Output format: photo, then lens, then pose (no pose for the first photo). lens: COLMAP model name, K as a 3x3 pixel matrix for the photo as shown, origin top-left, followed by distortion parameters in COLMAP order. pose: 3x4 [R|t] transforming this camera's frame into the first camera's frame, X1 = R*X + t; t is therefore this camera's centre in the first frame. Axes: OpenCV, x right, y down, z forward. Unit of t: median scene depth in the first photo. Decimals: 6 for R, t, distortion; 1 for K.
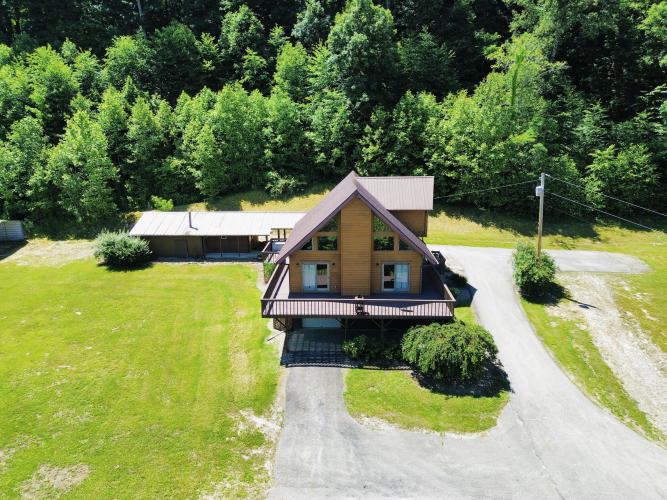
lens RADIAL K [[472.0, 0, 334.1], [0, 472.0, 248.3], [0, 0, 1]] dist [0.064356, -0.056924]
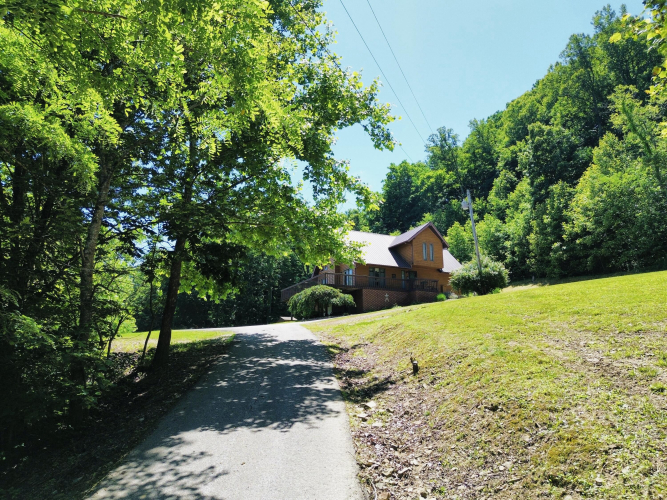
lens RADIAL K [[472.0, 0, 334.1], [0, 472.0, 248.3], [0, 0, 1]] dist [0.064356, -0.056924]
pose [[0.460251, -0.211155, -0.862312, 0.837486], [-0.218462, 0.914500, -0.340536, 0.289241], [0.860490, 0.345114, 0.374770, 0.231106]]
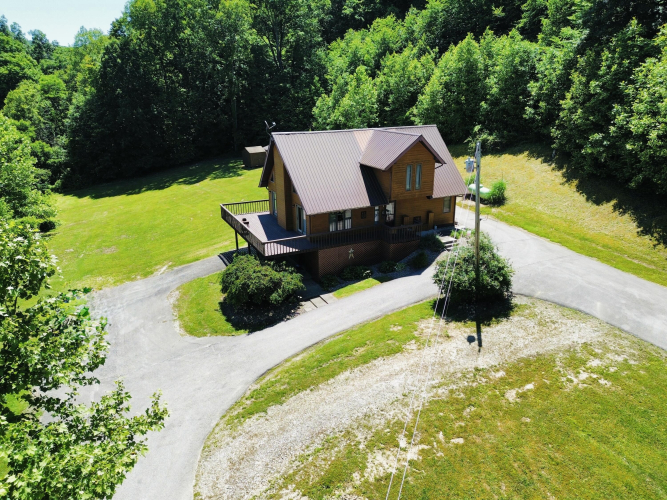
lens RADIAL K [[472.0, 0, 334.1], [0, 472.0, 248.3], [0, 0, 1]] dist [0.064356, -0.056924]
pose [[0.464118, 0.287197, -0.837921, 0.656830], [-0.210719, 0.954618, 0.210479, -0.072692], [0.860344, 0.078879, 0.503574, 0.316210]]
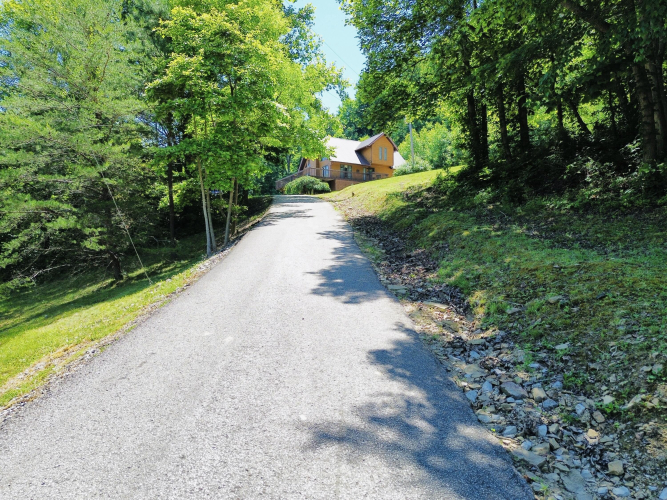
lens RADIAL K [[472.0, 0, 334.1], [0, 472.0, 248.3], [0, 0, 1]] dist [0.064356, -0.056924]
pose [[0.508992, -0.032179, -0.860169, 1.142727], [-0.211728, 0.963918, -0.161348, 0.419303], [0.834325, 0.264247, 0.483814, 0.078533]]
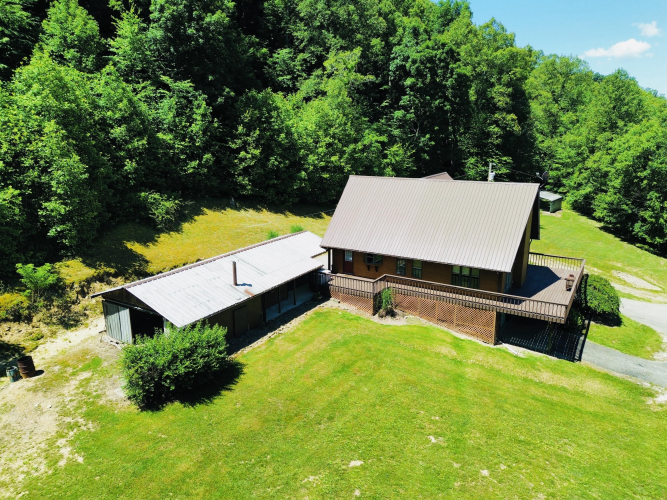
lens RADIAL K [[472.0, 0, 334.1], [0, 472.0, 248.3], [0, 0, 1]] dist [0.064356, -0.056924]
pose [[0.501662, -0.207727, 0.839752, -0.633621], [0.212324, 0.970614, 0.113257, -0.113975], [-0.838602, 0.121483, 0.531026, 0.464805]]
